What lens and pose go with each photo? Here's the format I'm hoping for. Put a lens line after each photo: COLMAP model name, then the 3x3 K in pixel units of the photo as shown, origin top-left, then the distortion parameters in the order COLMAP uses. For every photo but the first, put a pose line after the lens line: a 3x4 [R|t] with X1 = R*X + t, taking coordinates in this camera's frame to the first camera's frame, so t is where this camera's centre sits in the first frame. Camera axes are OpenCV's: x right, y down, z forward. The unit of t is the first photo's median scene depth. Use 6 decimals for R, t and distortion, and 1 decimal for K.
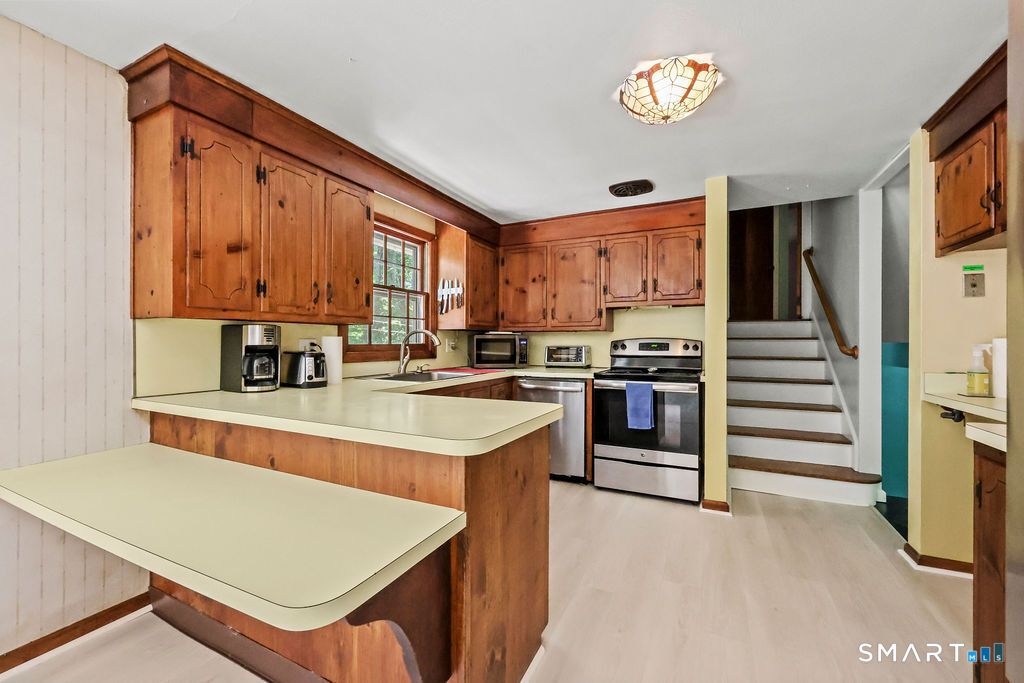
lens RADIAL K [[411.1, 0, 511.9], [0, 411.1, 343.3], [0, 0, 1]] dist [0.000008, 0.000015]
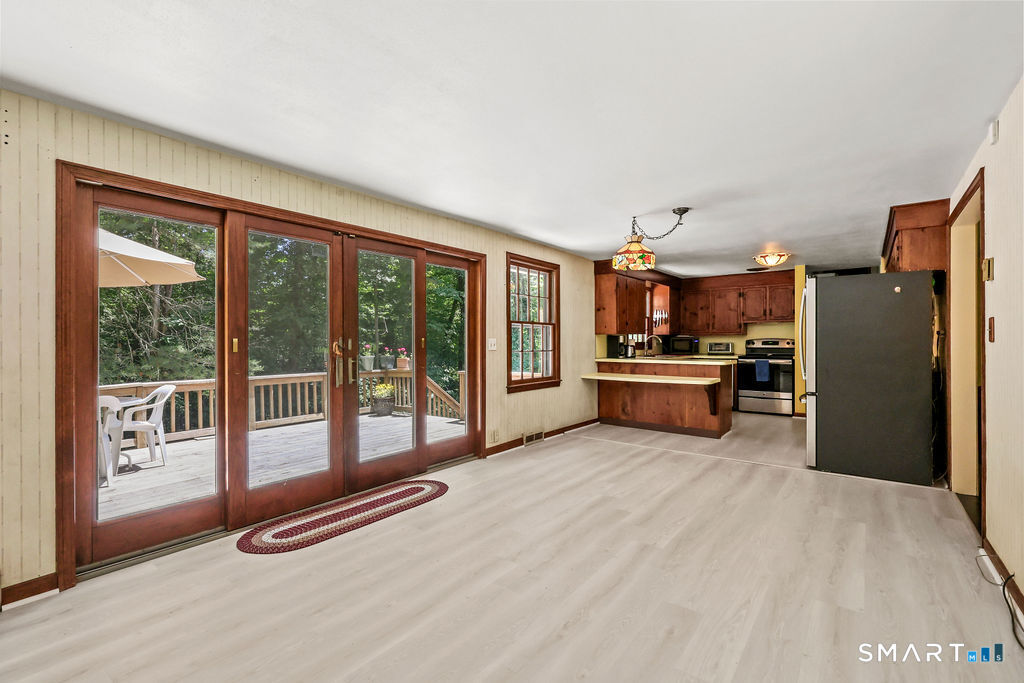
lens RADIAL K [[462.3, 0, 510.1], [0, 462.3, 341.7], [0, 0, 1]] dist [0.001286, 0.000084]
pose [[0.979484, -0.002401, -0.201510, -0.448043], [0.001972, 0.999995, -0.002326, 0.004712], [0.201514, 0.001881, 0.979484, -1.485970]]
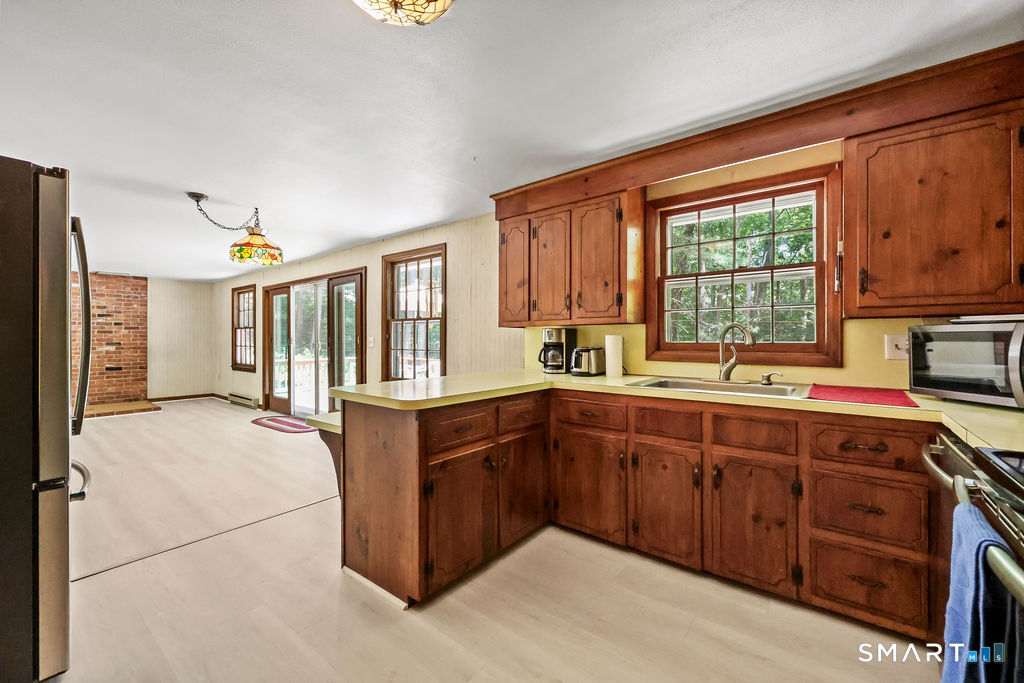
lens RADIAL K [[411.3, 0, 514.5], [0, 411.3, 337.7], [0, 0, 1]] dist [-0.001284, -0.000049]
pose [[-0.205680, -0.003653, -0.978613, 0.539000], [-0.003710, 0.999989, -0.002953, -0.003937], [0.978612, 0.003023, -0.205691, 0.723749]]
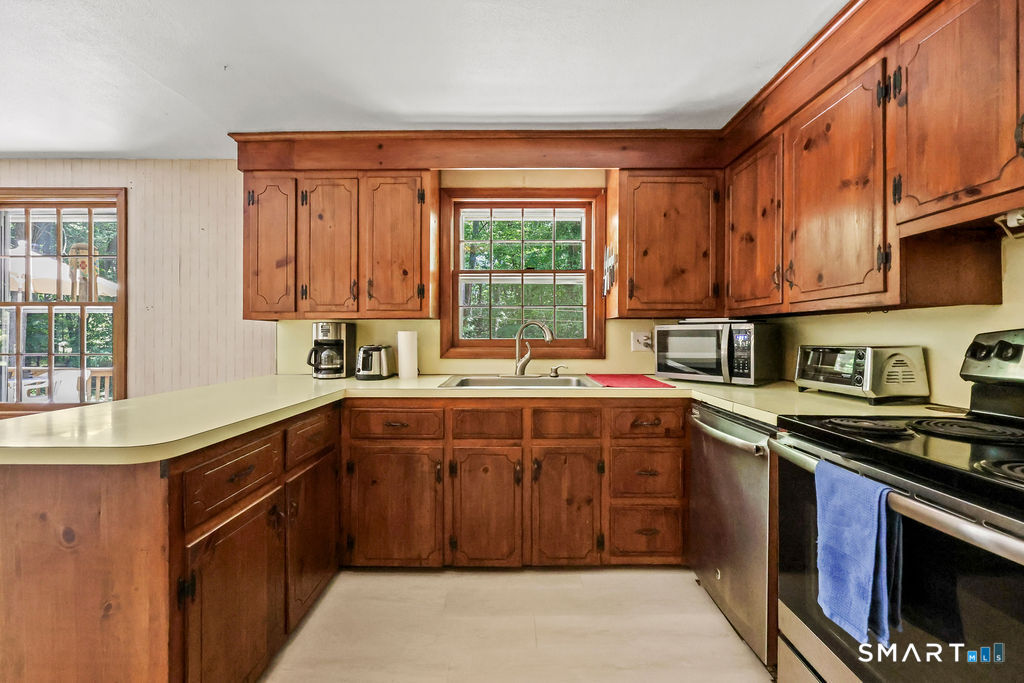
lens RADIAL K [[416.0, 0, 511.2], [0, 416.0, 337.1], [0, 0, 1]] dist [-0.000780, 0.000156]
pose [[0.440441, 0.001627, -0.897780, 0.432611], [-0.001532, 0.999998, 0.001060, -0.002992], [0.897780, 0.000908, 0.440443, 0.584934]]
